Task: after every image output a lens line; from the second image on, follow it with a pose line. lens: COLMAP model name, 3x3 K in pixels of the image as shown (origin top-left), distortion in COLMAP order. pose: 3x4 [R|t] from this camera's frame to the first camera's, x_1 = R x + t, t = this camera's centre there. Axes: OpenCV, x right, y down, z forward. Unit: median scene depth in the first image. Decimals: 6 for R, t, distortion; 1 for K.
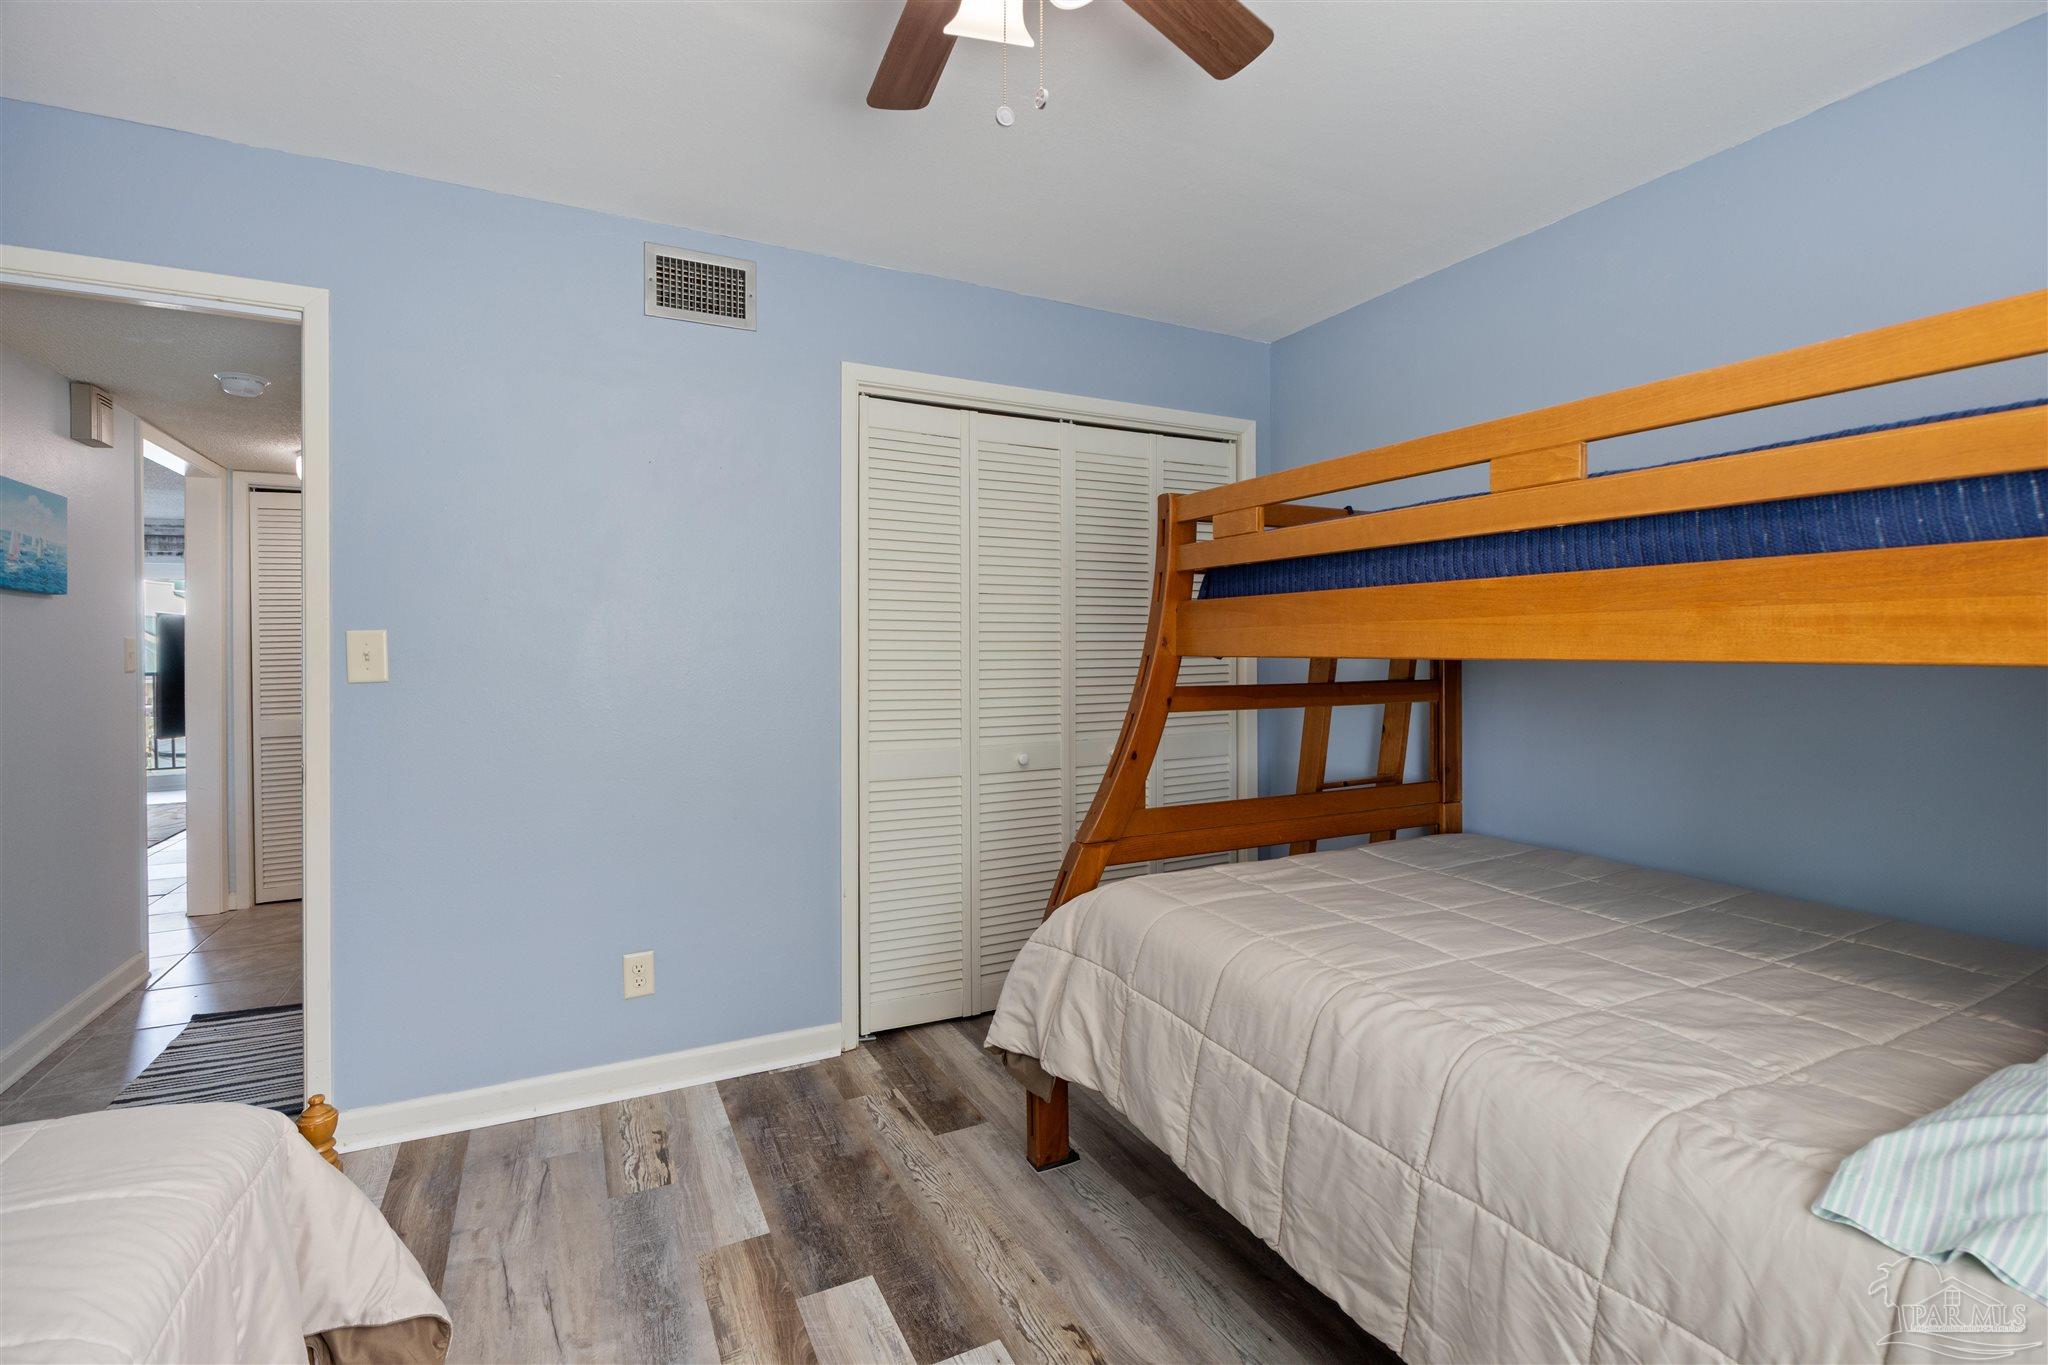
lens RADIAL K [[909.4, 0, 1029.3], [0, 909.4, 666.3], [0, 0, 1]] dist [-0.012190, 0.000586]
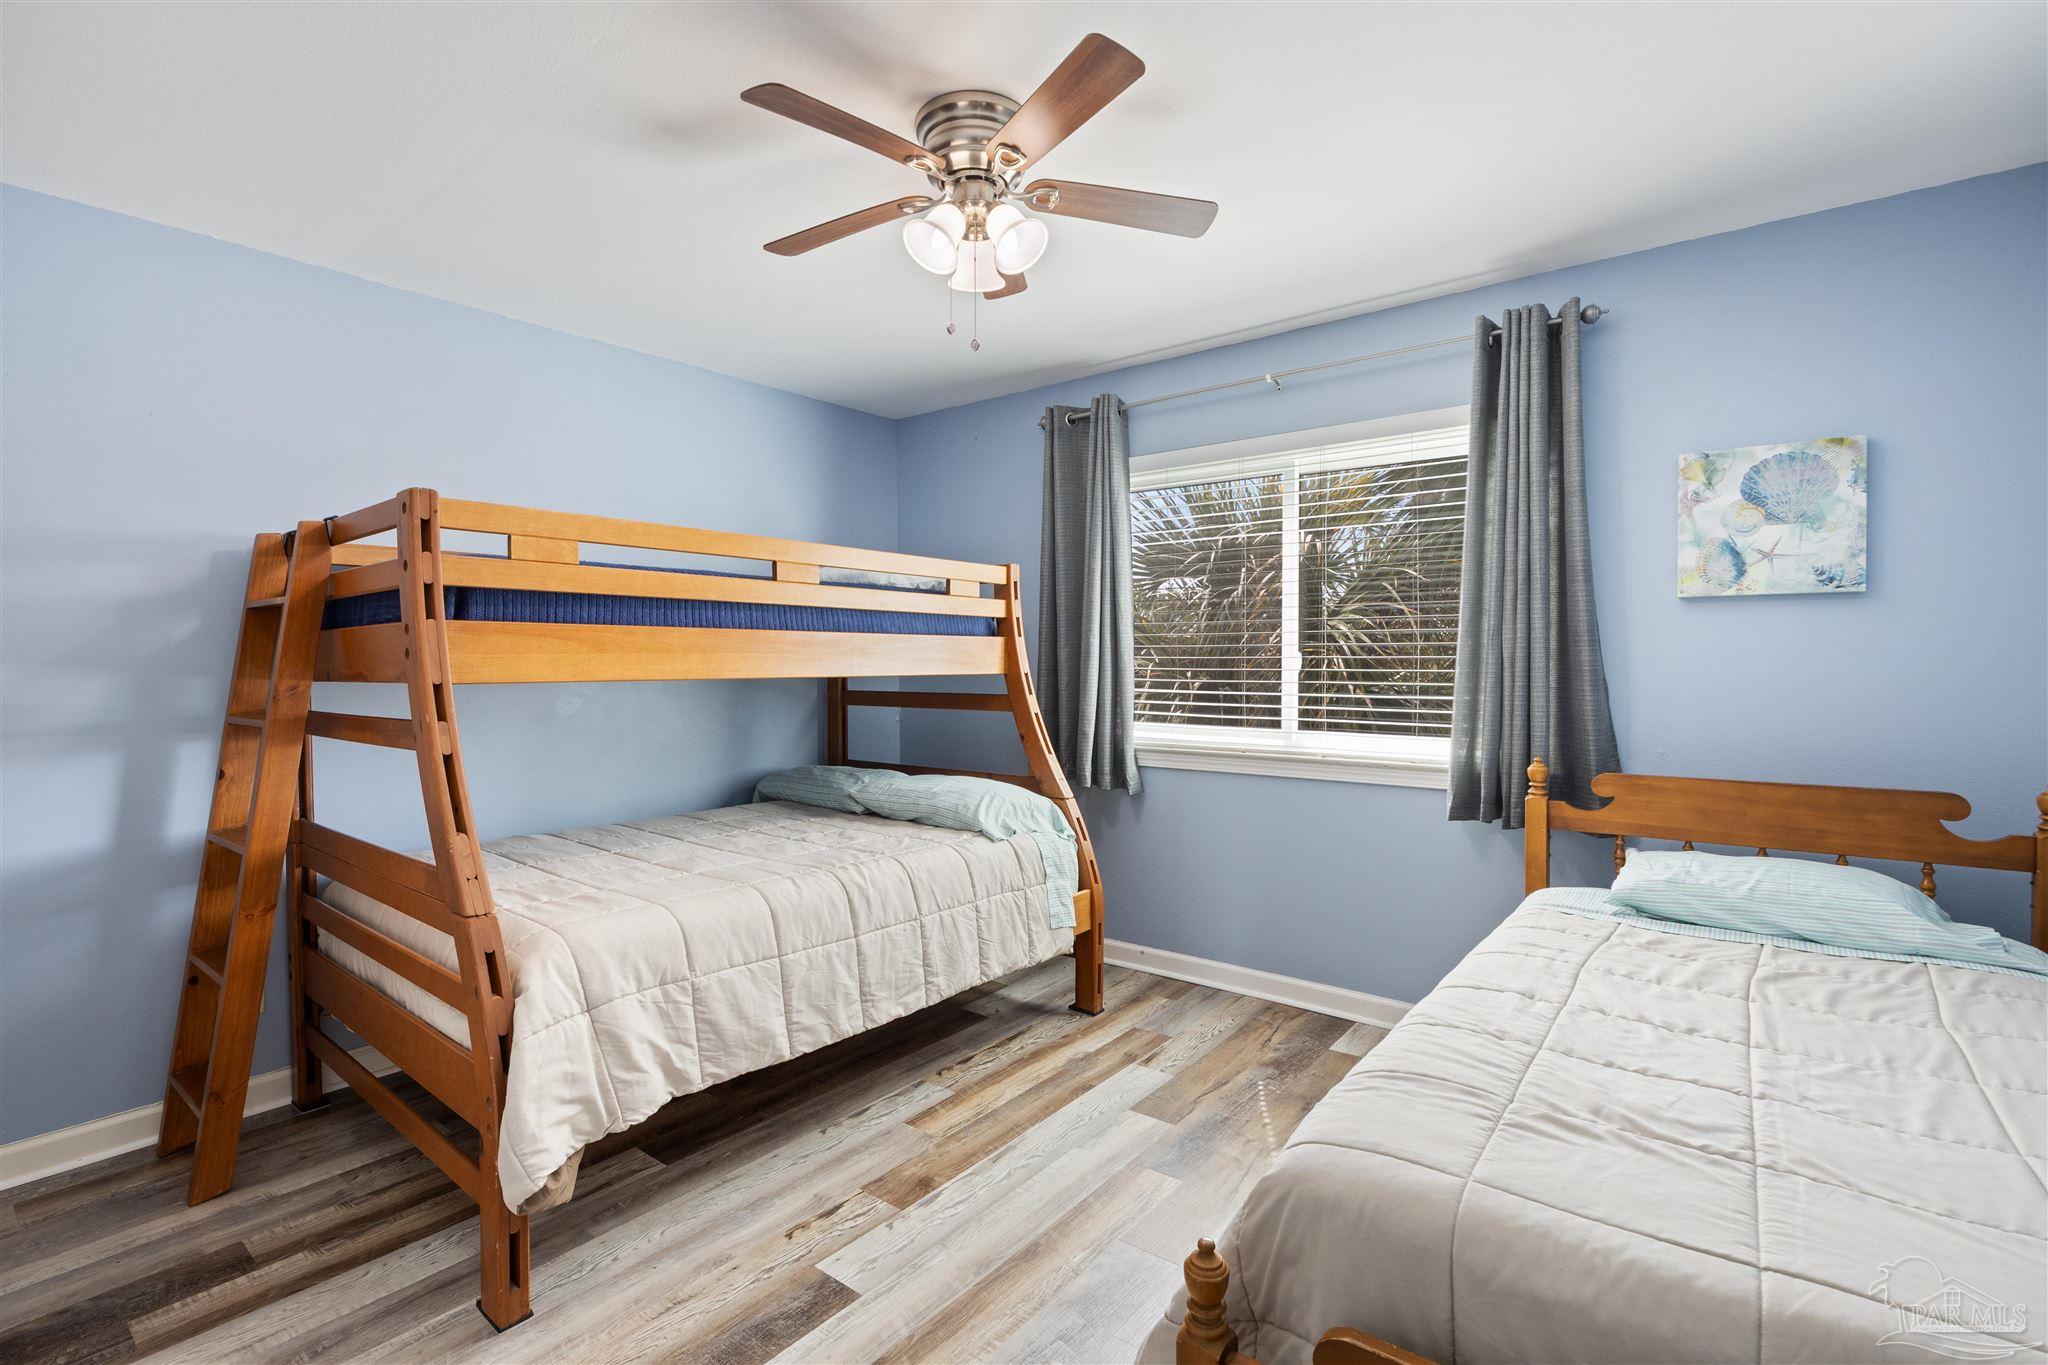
lens RADIAL K [[909.4, 0, 1029.3], [0, 909.4, 673.9], [0, 0, 1]] dist [-0.012190, 0.000586]
pose [[-0.393808, -0.011412, 0.919122, -1.130005], [0.020779, 0.999557, 0.021313, -0.036646], [-0.918958, 0.027492, -0.393396, 1.106711]]
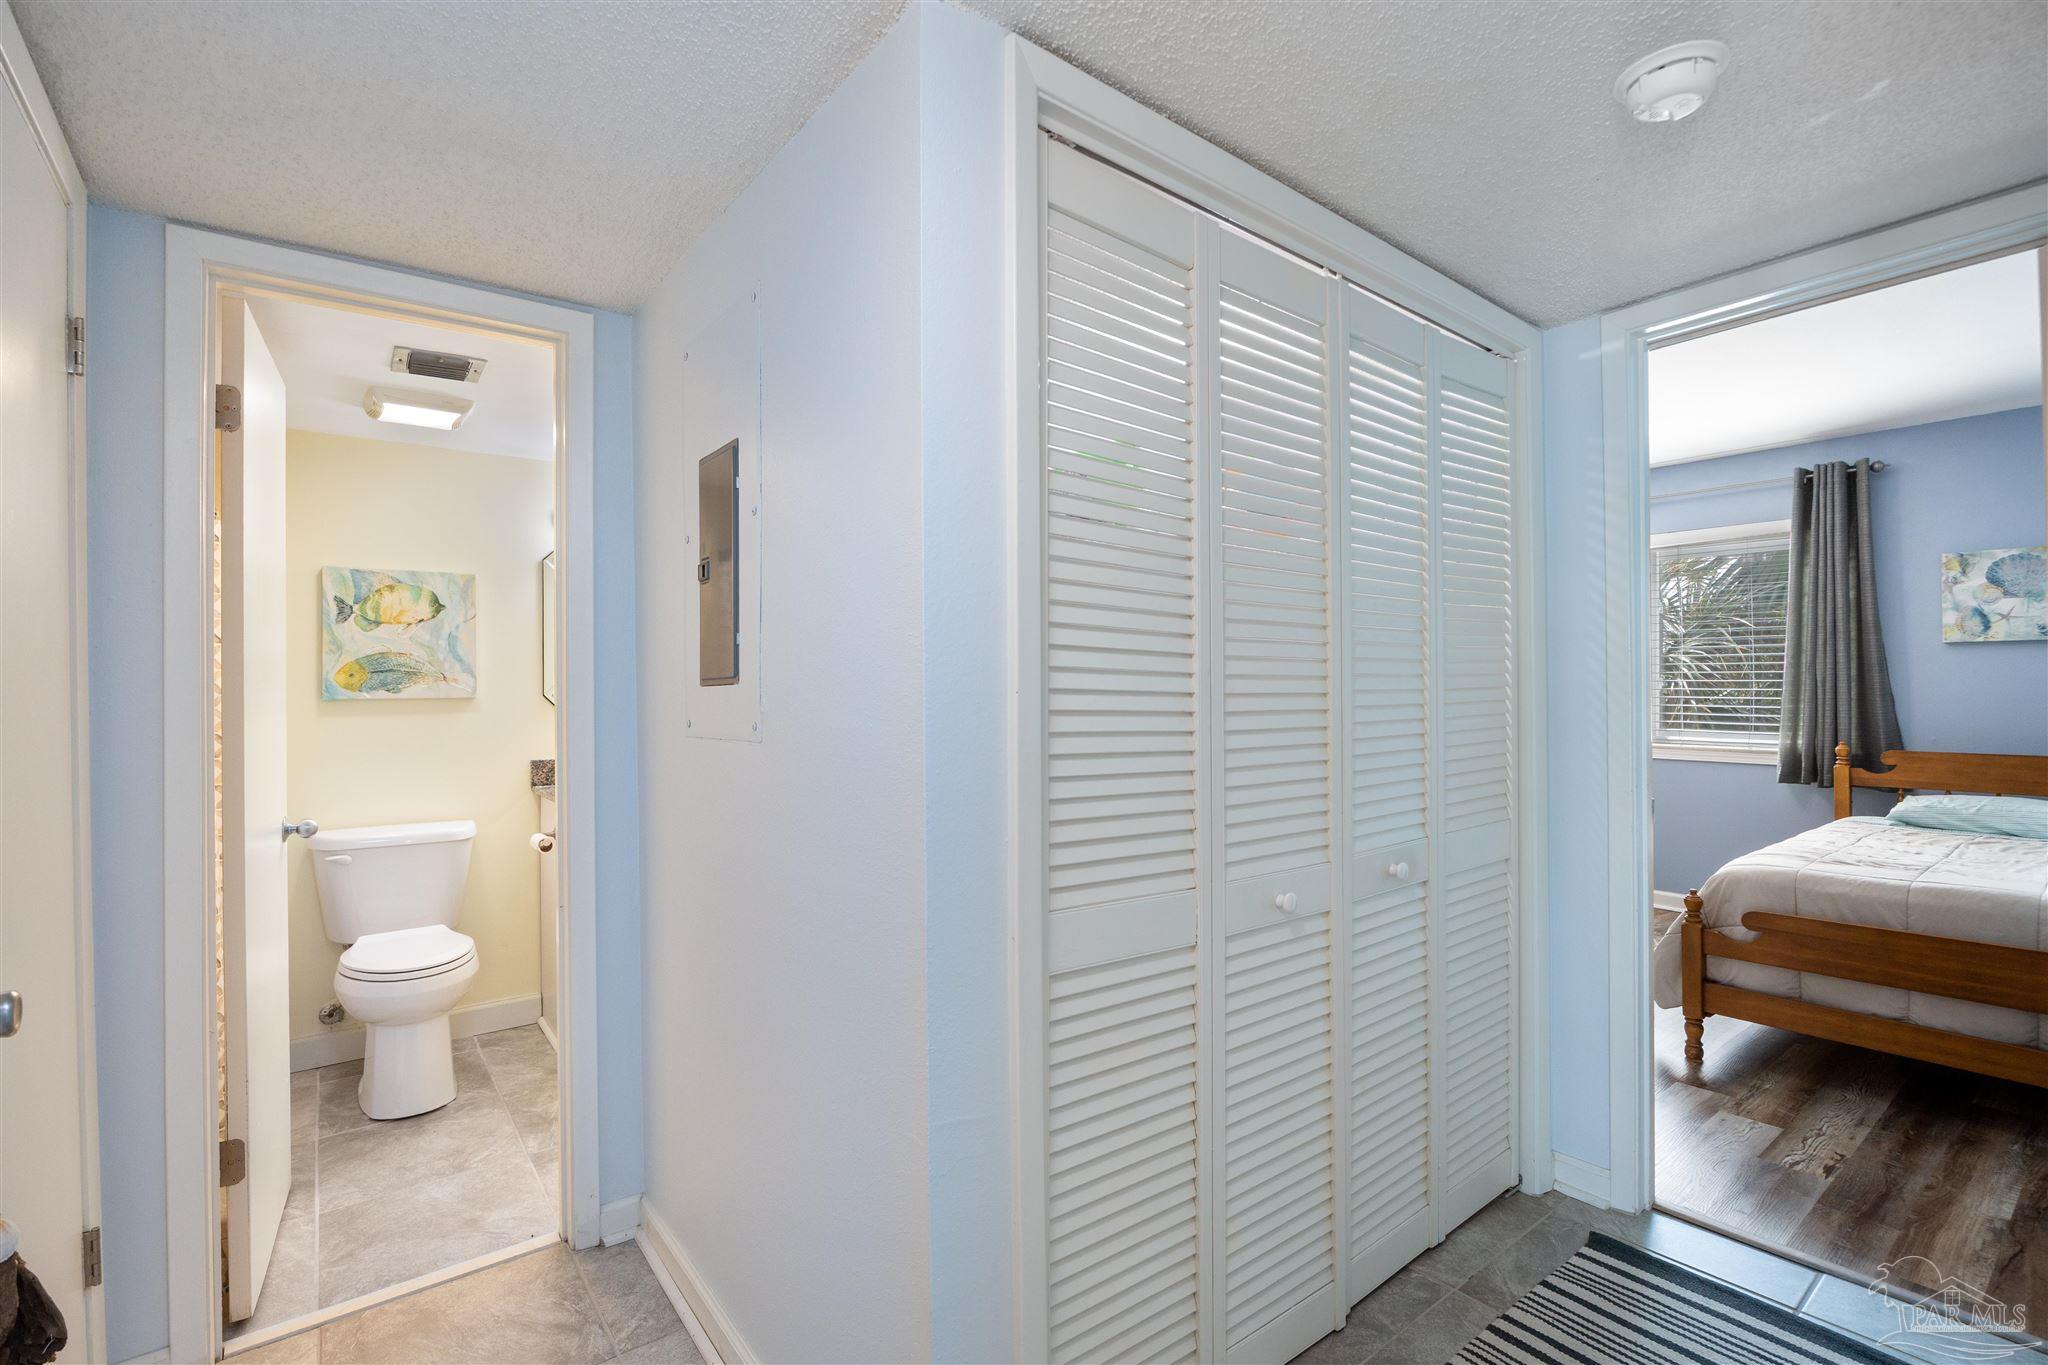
lens RADIAL K [[909.4, 0, 1029.8], [0, 909.4, 684.1], [0, 0, 1]] dist [-0.012190, 0.000586]
pose [[-0.162316, 0.004162, 0.986730, -3.787111], [0.026075, 0.999660, 0.000073, -0.103474], [-0.986394, 0.025741, -0.162369, 4.287077]]
